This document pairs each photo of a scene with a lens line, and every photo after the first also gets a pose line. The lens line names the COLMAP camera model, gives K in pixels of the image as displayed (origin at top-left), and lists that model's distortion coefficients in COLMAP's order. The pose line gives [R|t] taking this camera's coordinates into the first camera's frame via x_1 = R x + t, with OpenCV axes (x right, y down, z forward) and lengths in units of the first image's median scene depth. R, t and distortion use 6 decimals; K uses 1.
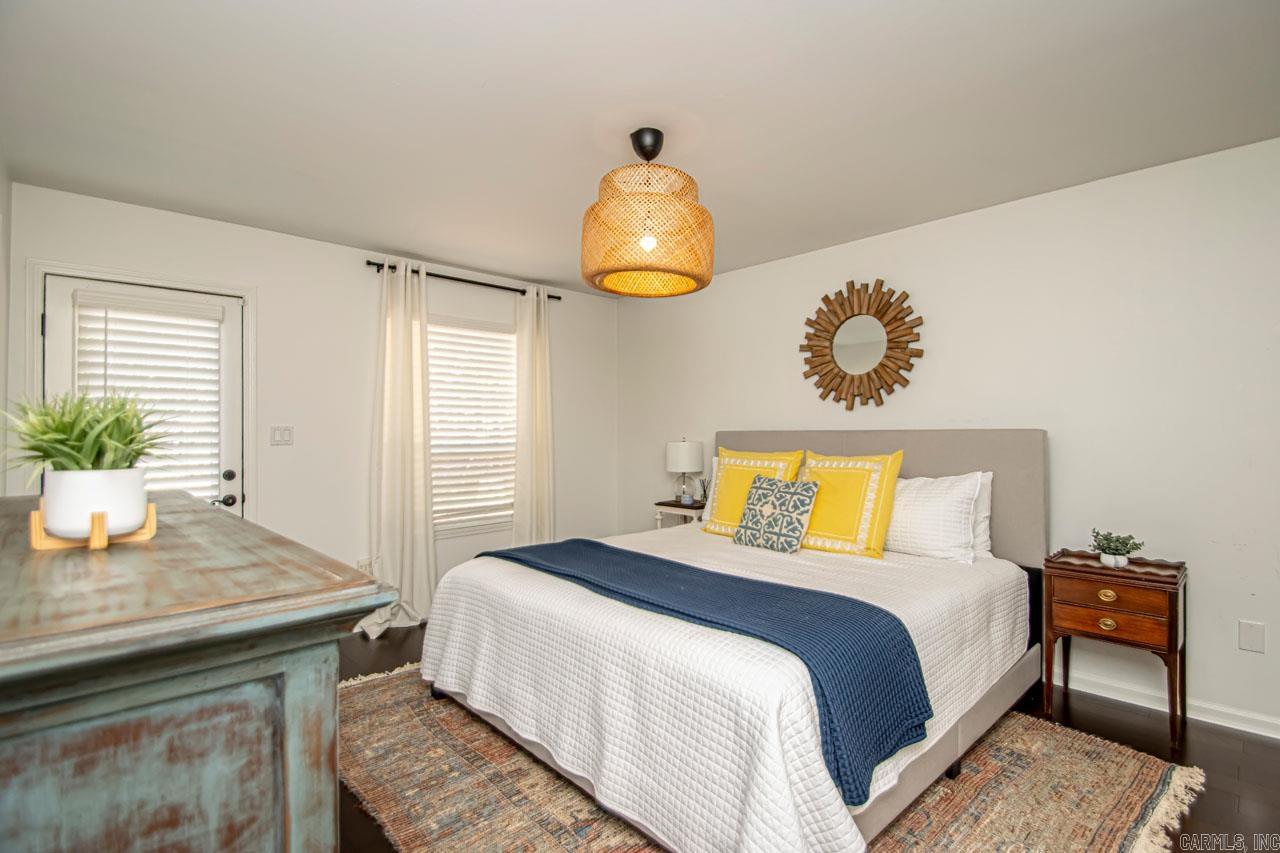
lens RADIAL K [[605.5, 0, 640.0], [0, 605.5, 426.5], [0, 0, 1]] dist [0.001334, -0.000122]
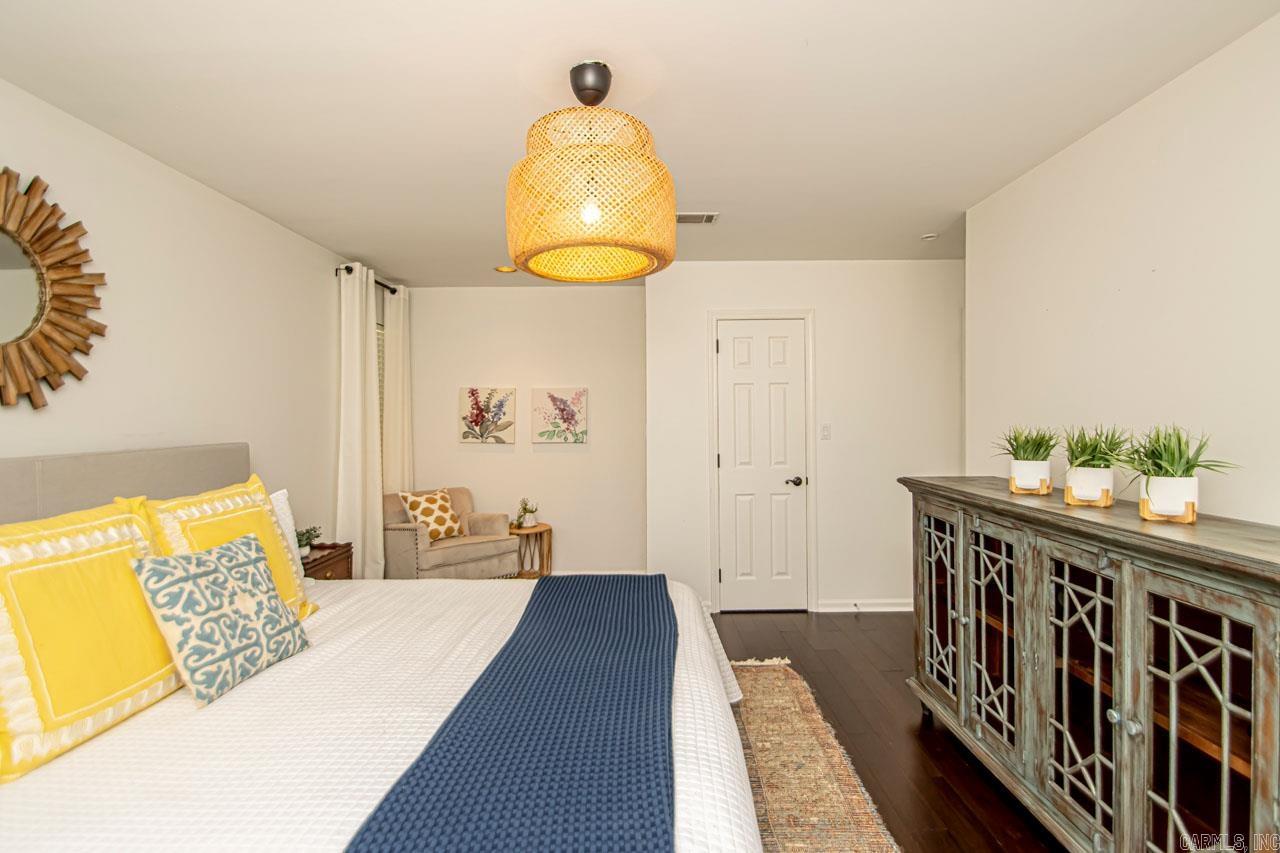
lens RADIAL K [[626.4, 0, 673.9], [0, 626.4, 412.8], [0, 0, 1]] dist [0.023546, -0.021704]
pose [[-0.764155, 0.008019, 0.644983, -0.411206], [0.002214, 0.999949, -0.009809, -0.025136], [-0.645029, -0.006068, -0.764134, 1.078775]]
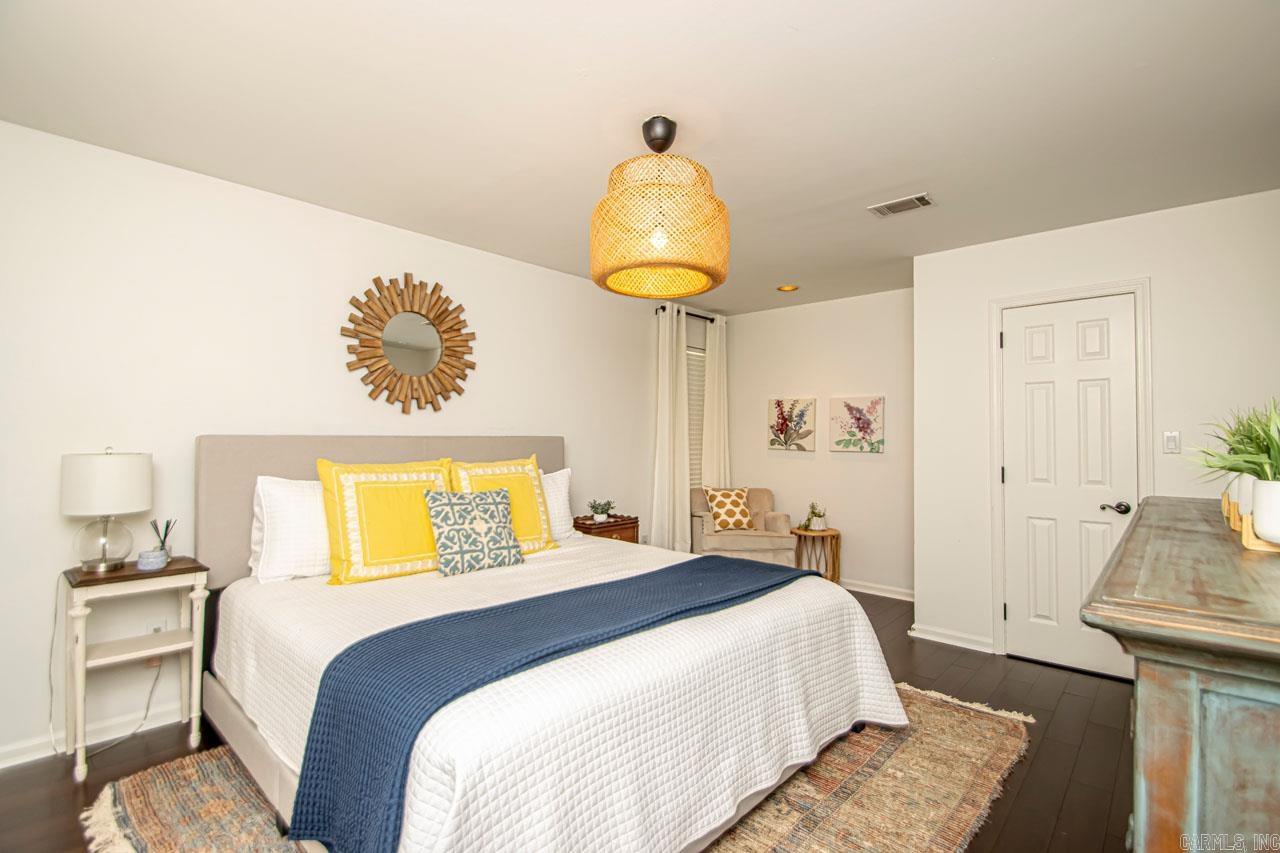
lens RADIAL K [[625.1, 0, 640.0], [0, 625.1, 426.5], [0, 0, 1]] dist [0.002065, -0.000168]
pose [[-0.097629, 0.016638, 0.995084, -0.661632], [-0.014742, 0.999726, -0.018162, 0.004582], [-0.995114, -0.016442, -0.097357, 0.780790]]
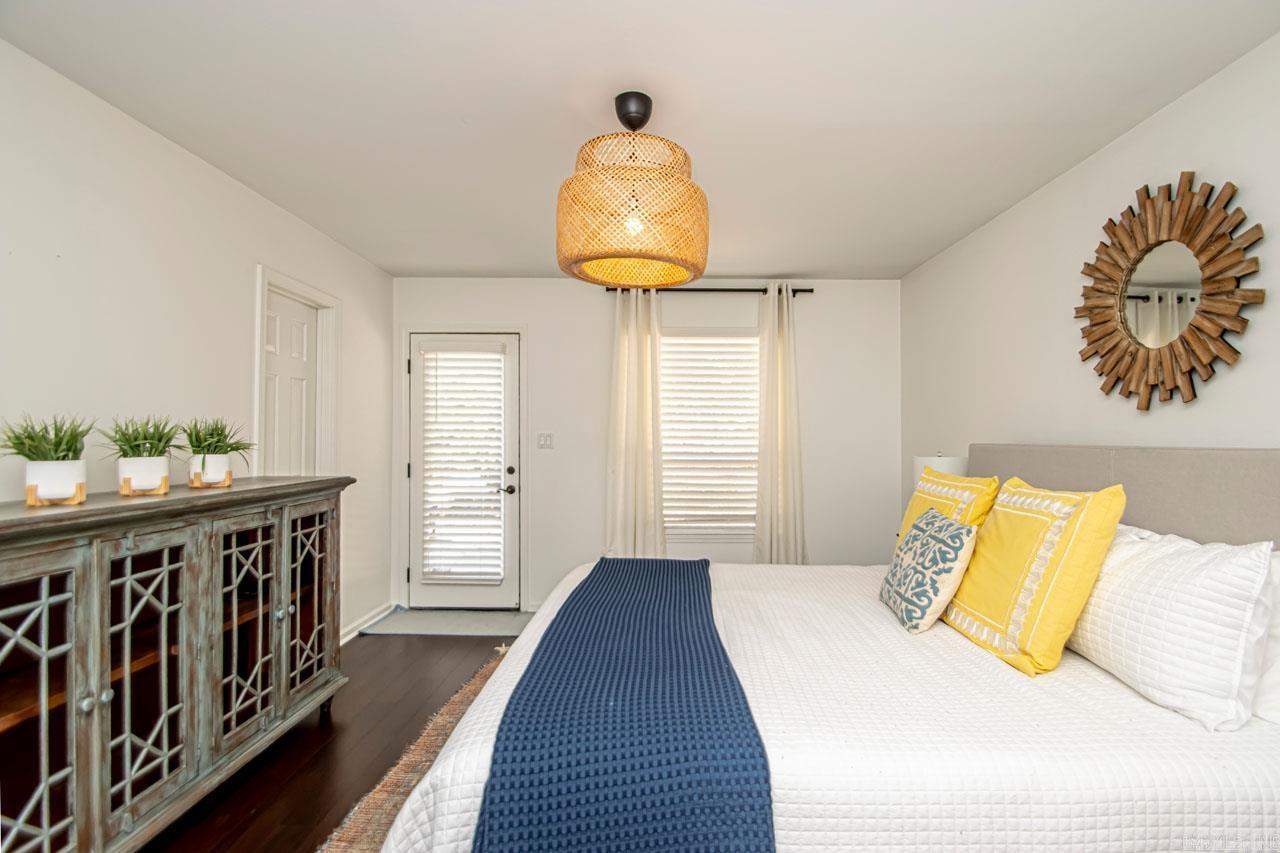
lens RADIAL K [[605.5, 0, 640.0], [0, 605.5, 426.5], [0, 0, 1]] dist [0.001334, -0.000122]
pose [[0.705803, -0.000934, -0.708407, 0.441107], [-0.005750, 0.999959, -0.007048, -0.006130], [0.708384, 0.009048, 0.705769, 0.272712]]
